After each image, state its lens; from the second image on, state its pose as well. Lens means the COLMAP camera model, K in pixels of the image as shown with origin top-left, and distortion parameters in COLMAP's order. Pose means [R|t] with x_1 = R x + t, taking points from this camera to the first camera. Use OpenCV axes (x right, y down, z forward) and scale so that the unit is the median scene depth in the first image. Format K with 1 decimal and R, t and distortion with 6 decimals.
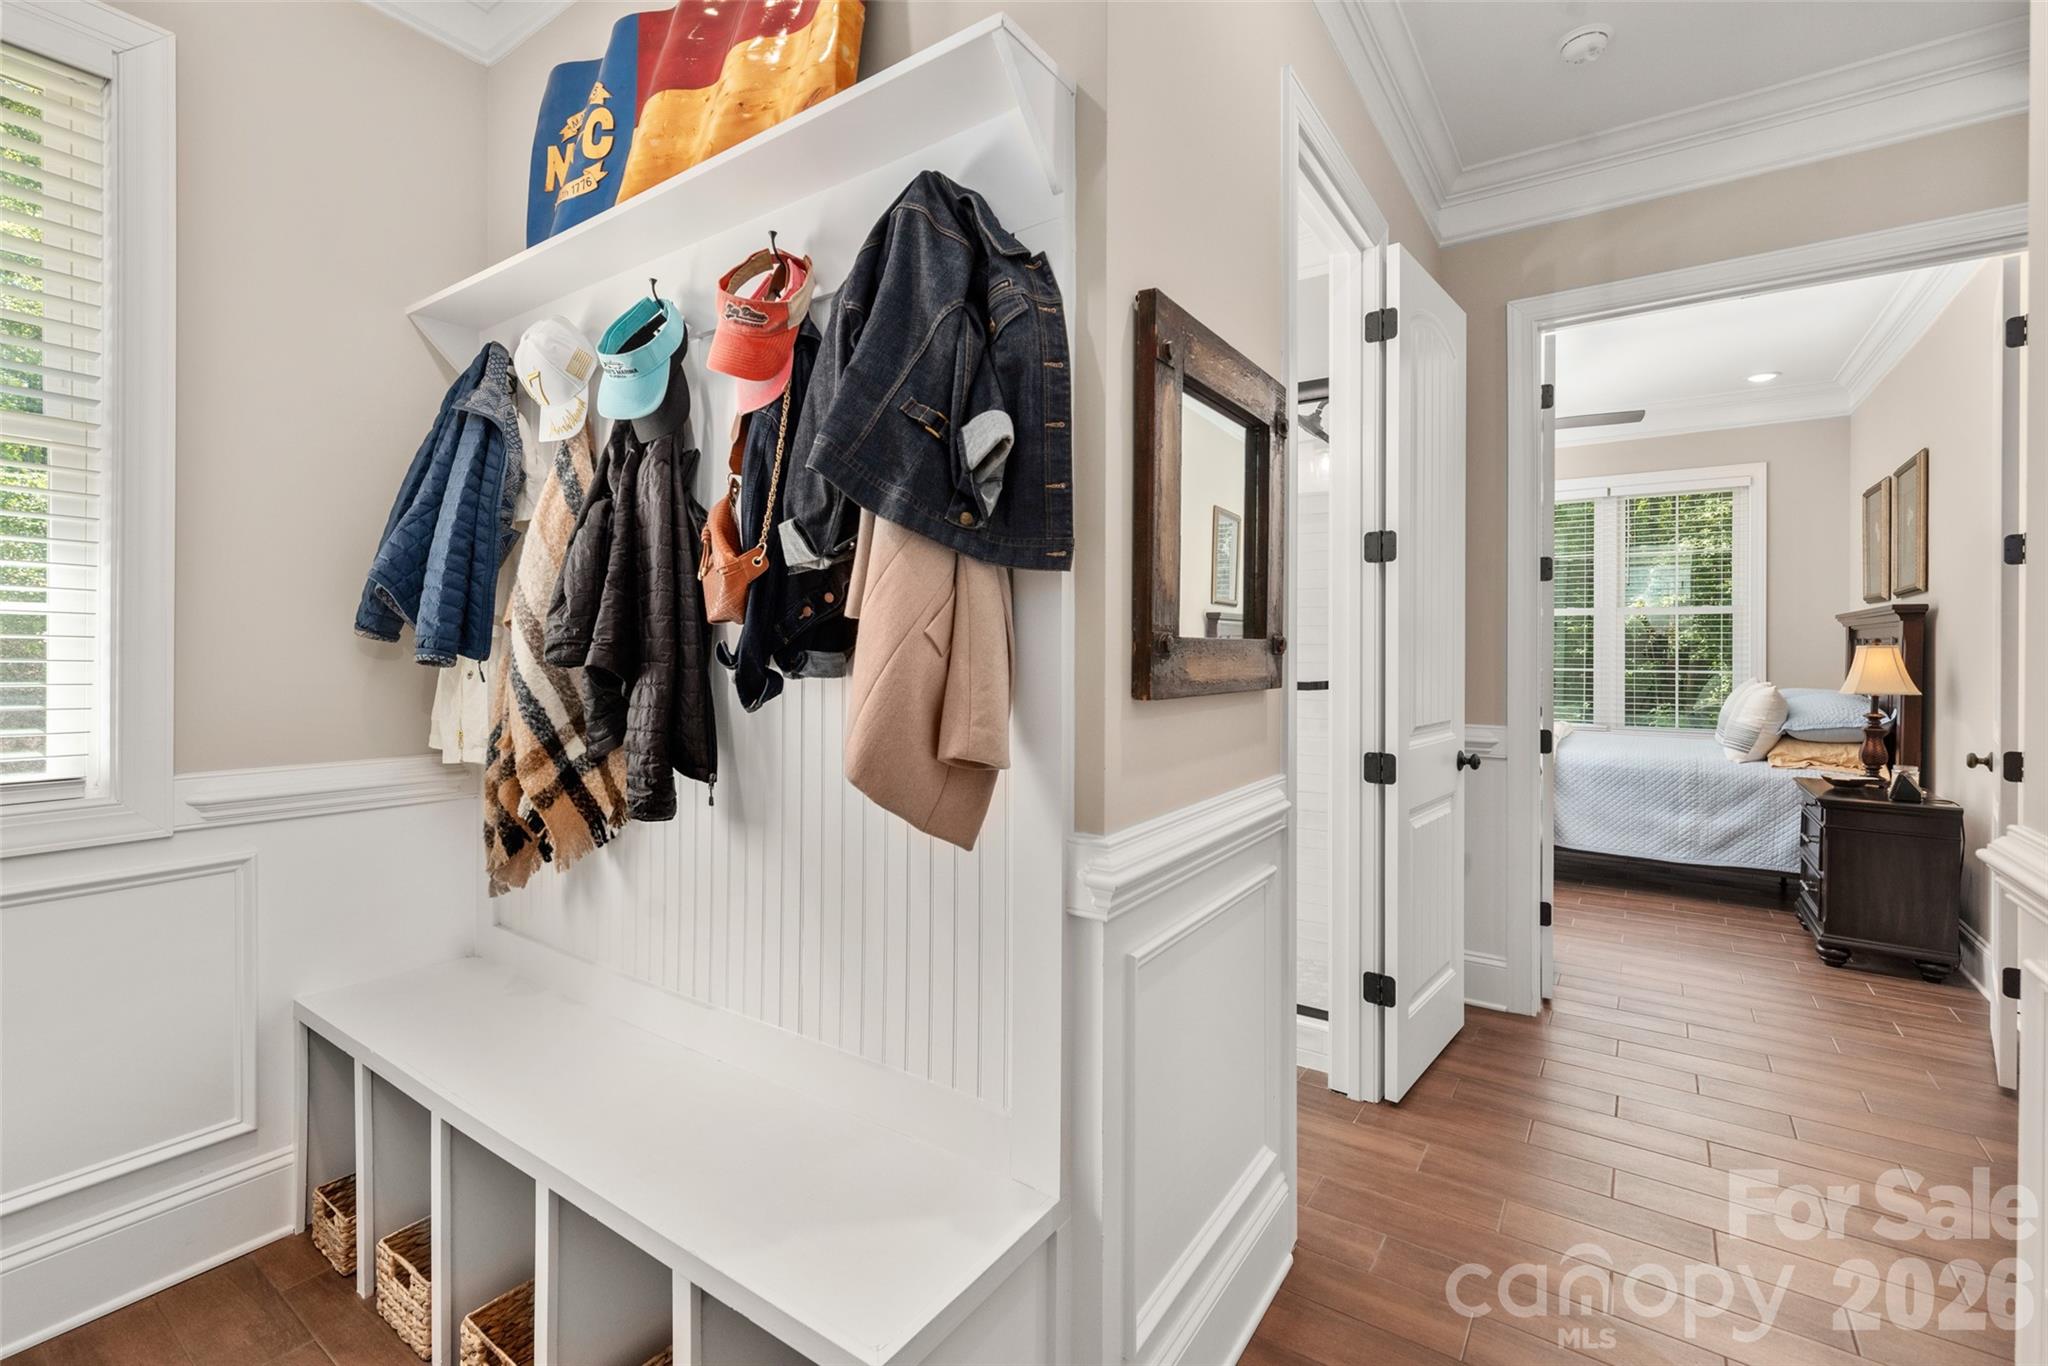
lens RADIAL K [[888.4, 0, 1013.5], [0, 888.4, 655.5], [0, 0, 1]] dist [-0.000672, -0.000277]
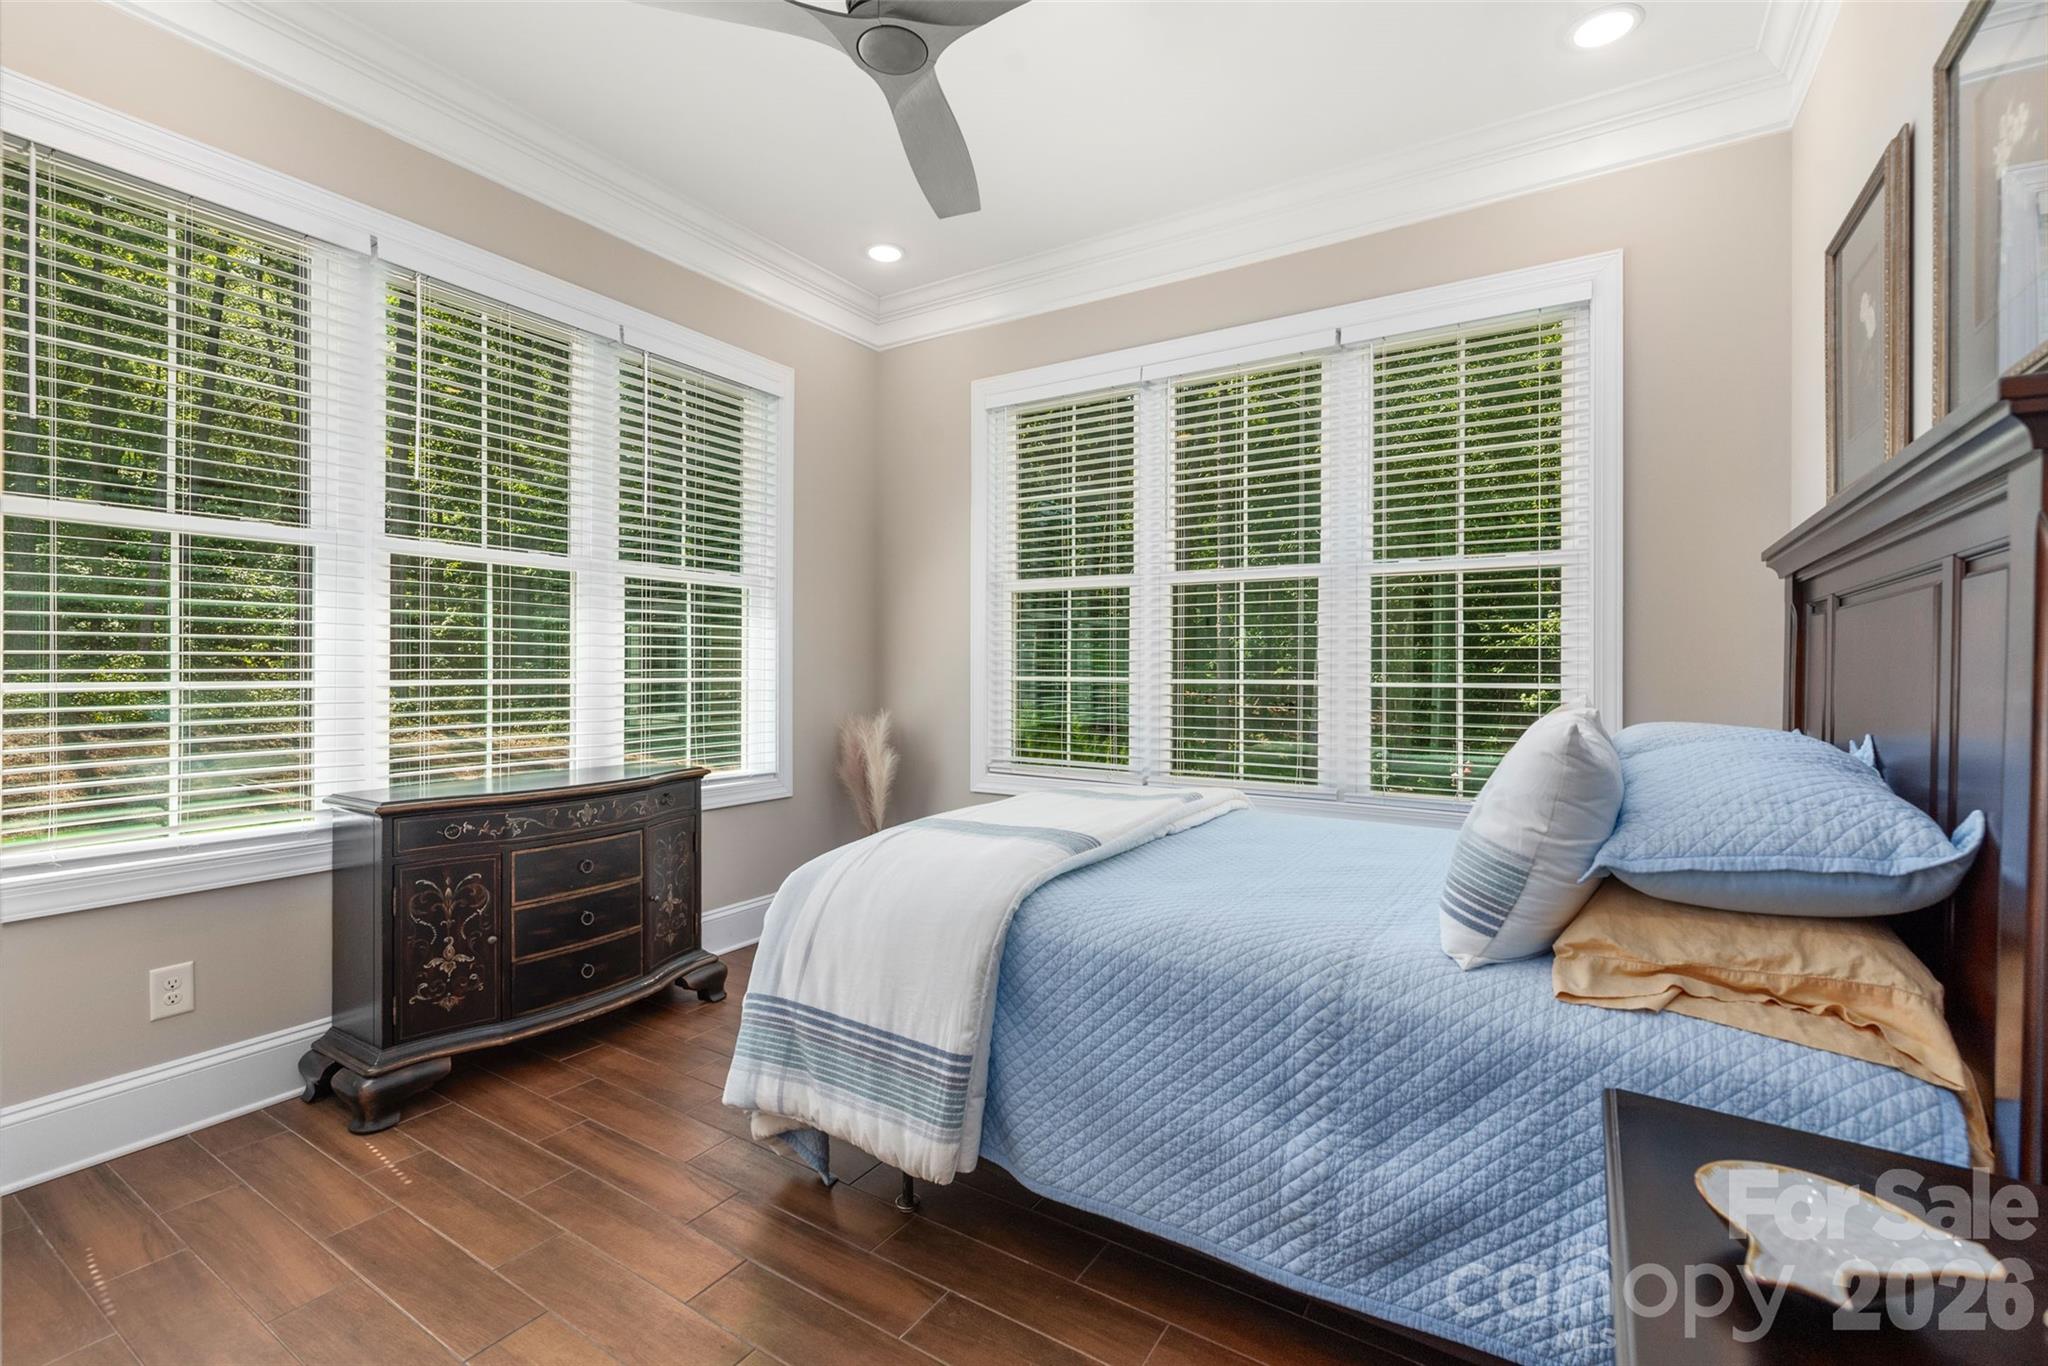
lens RADIAL K [[903.0, 0, 1012.8], [0, 903.0, 677.9], [0, 0, 1]] dist [0.000008, -0.000143]
pose [[0.998362, 0.002772, 0.057139, 0.639617], [-0.002776, 0.999996, -0.000016, 0.020212], [-0.057139, -0.000143, 0.998366, 0.693364]]
